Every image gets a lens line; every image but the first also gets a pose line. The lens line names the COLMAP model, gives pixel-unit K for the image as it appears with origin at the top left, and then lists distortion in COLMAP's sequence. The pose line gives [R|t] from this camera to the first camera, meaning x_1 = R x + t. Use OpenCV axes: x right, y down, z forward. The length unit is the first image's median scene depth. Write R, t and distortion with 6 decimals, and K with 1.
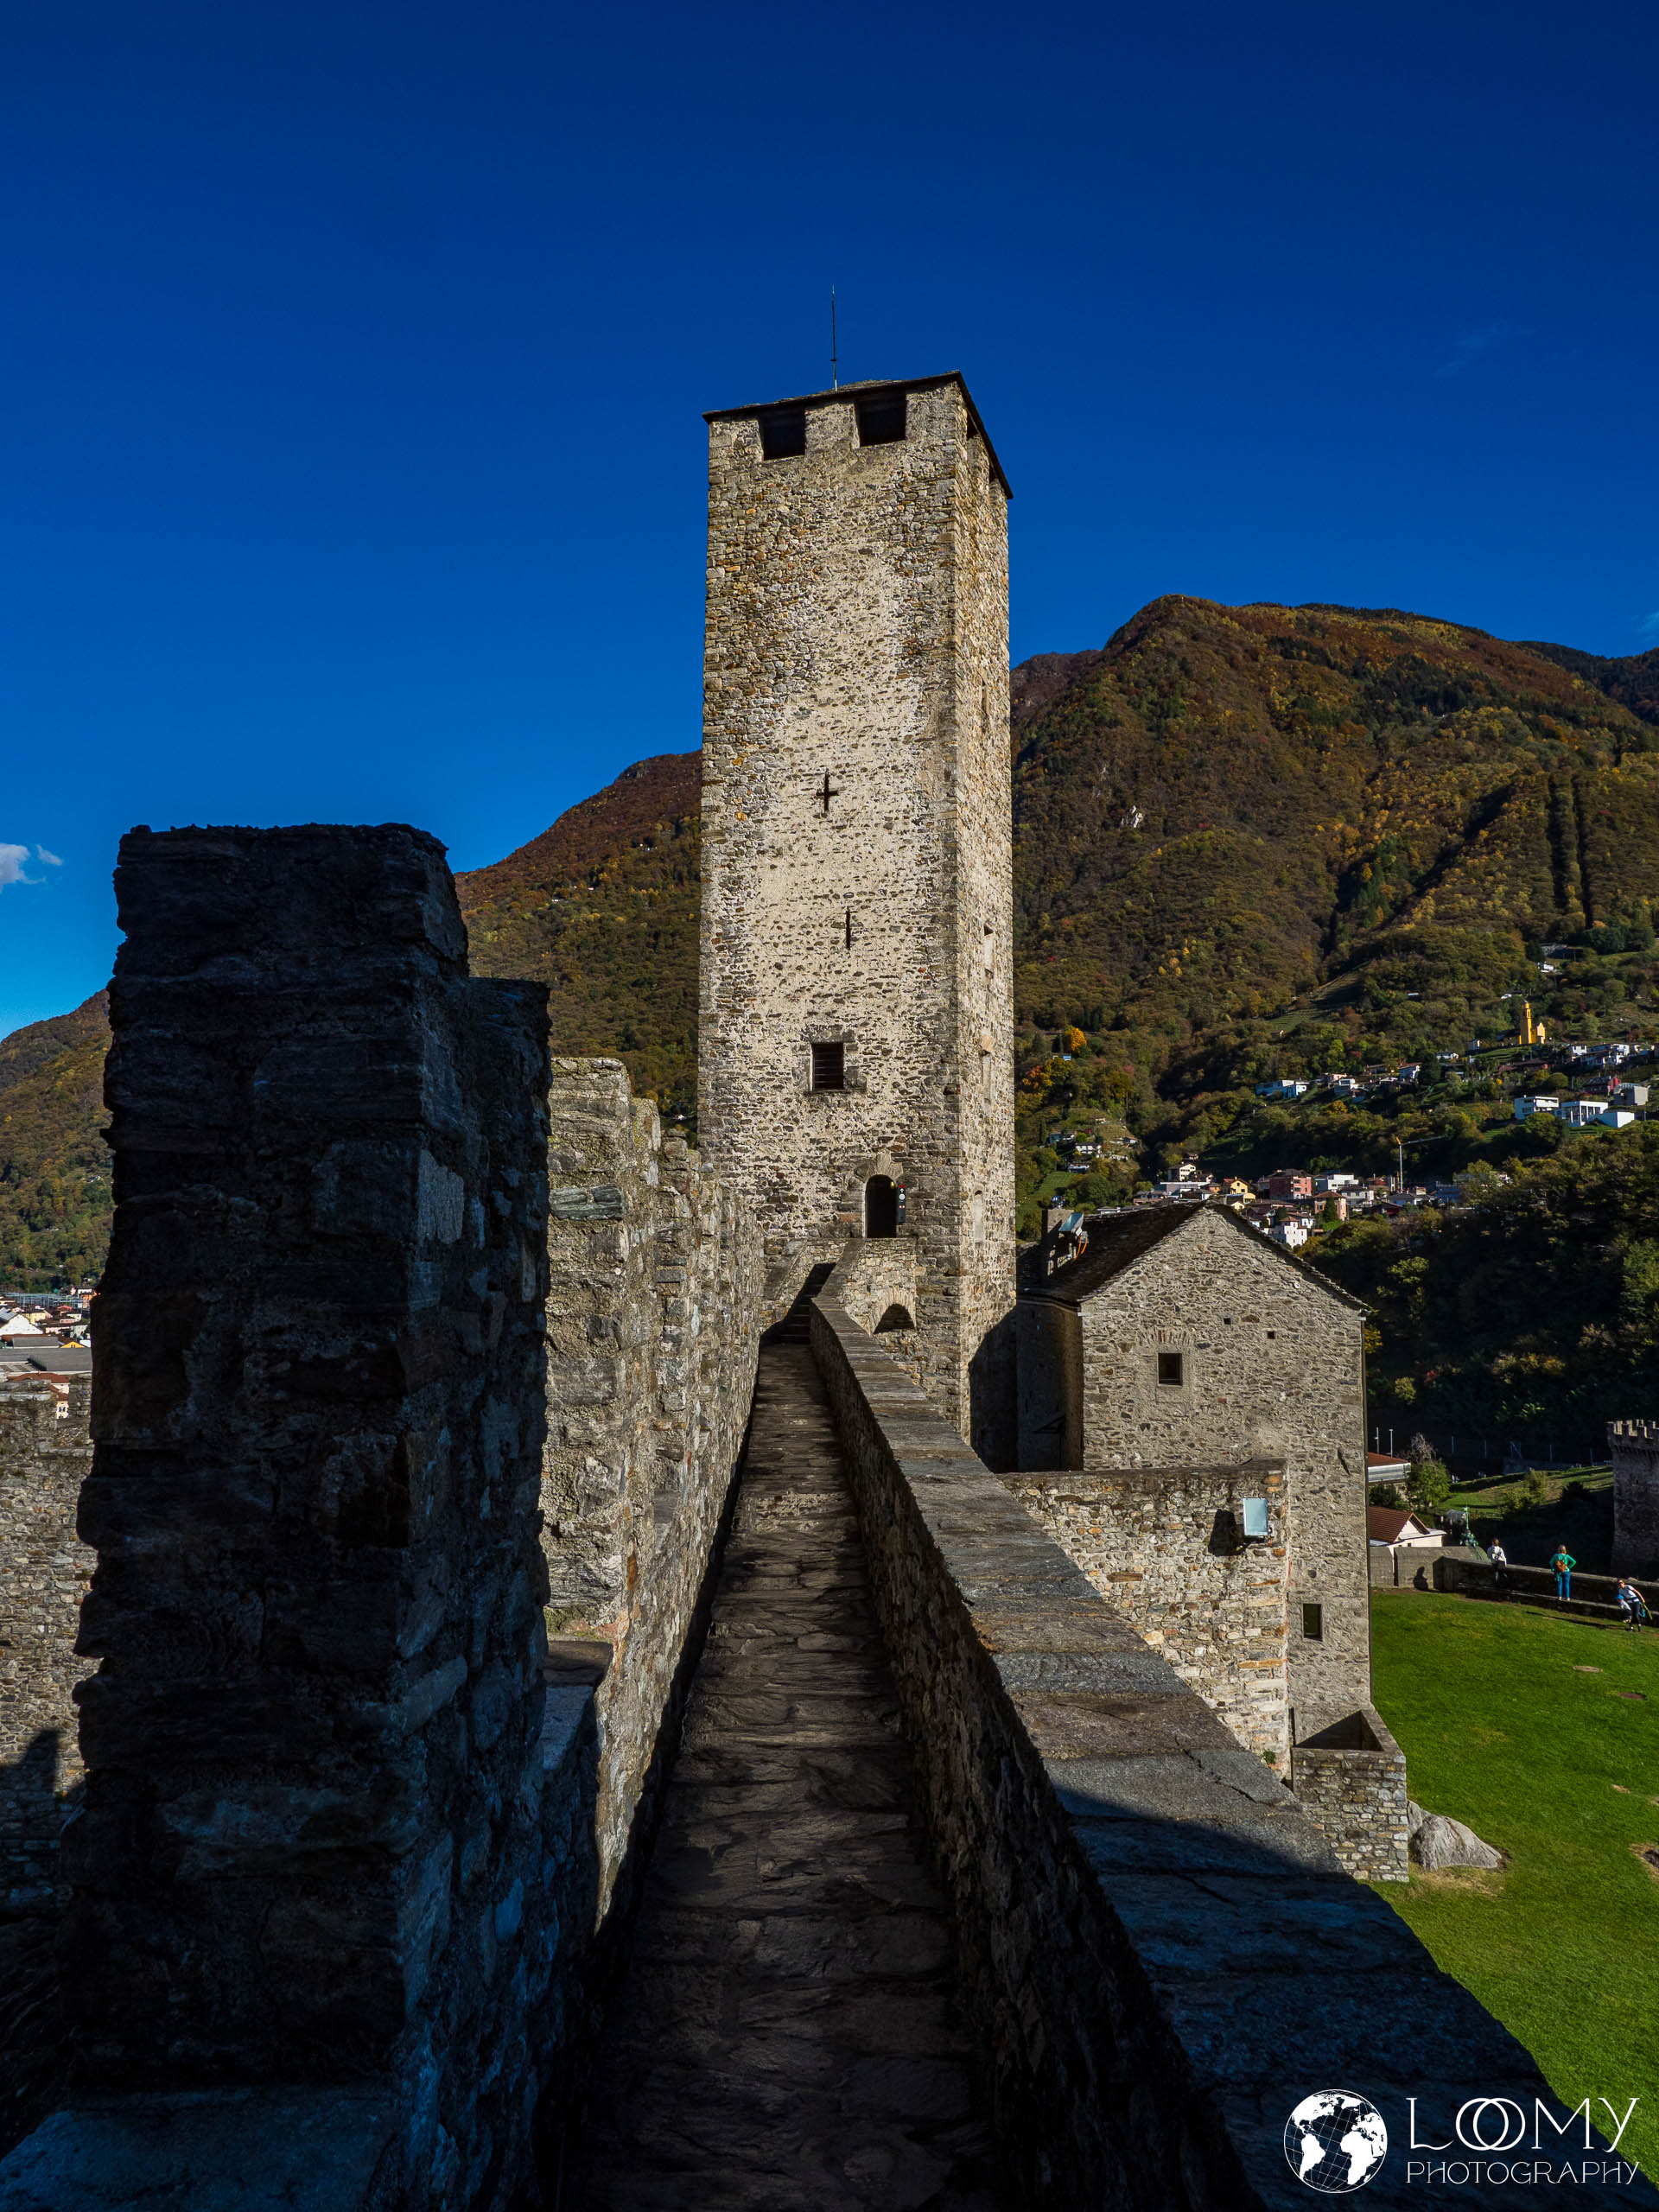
lens RADIAL K [[1618.5, 0, 832.2], [0, 1618.5, 1082.4], [0, 0, 1]] dist [-0.042609, 0.027259]
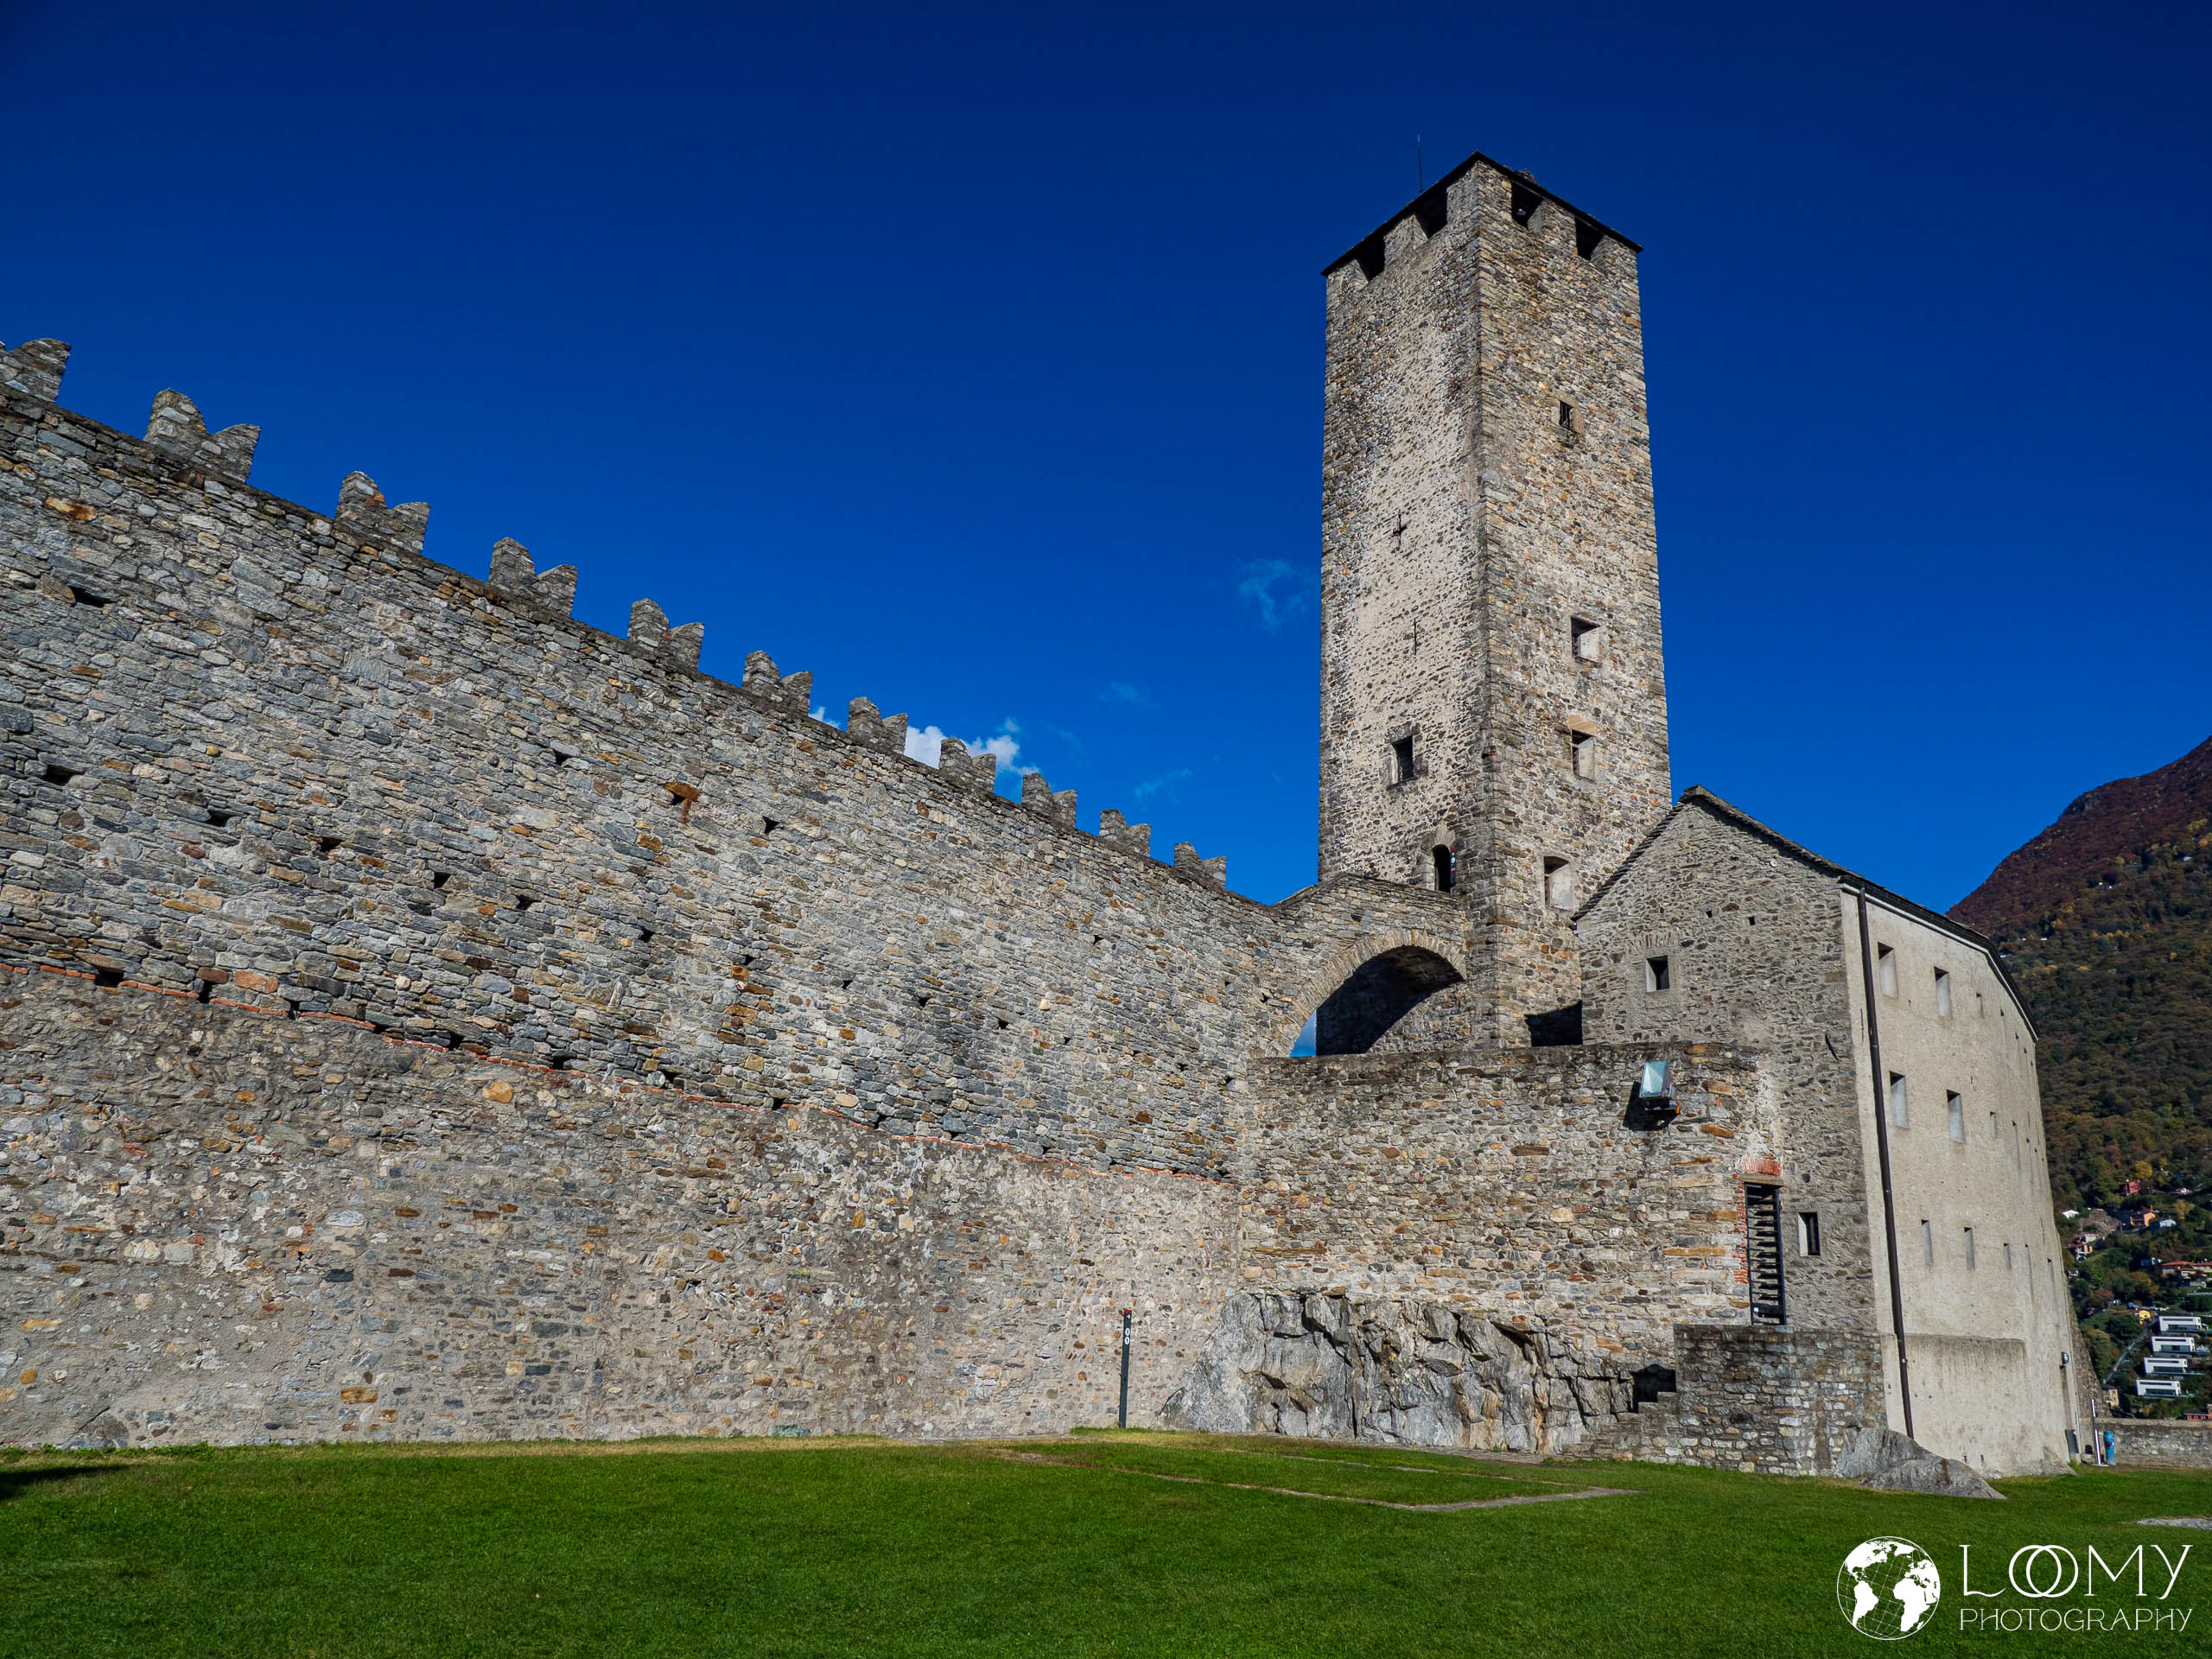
lens RADIAL K [[1618.5, 0, 1125.6], [0, 1618.5, 814.7], [0, 0, 1]] dist [-0.042609, 0.027259]
pose [[0.769560, -0.163906, -0.617181, 0.522101], [0.020049, 0.972223, -0.233197, 0.277351], [0.638260, 0.167085, 0.751470, 0.071996]]
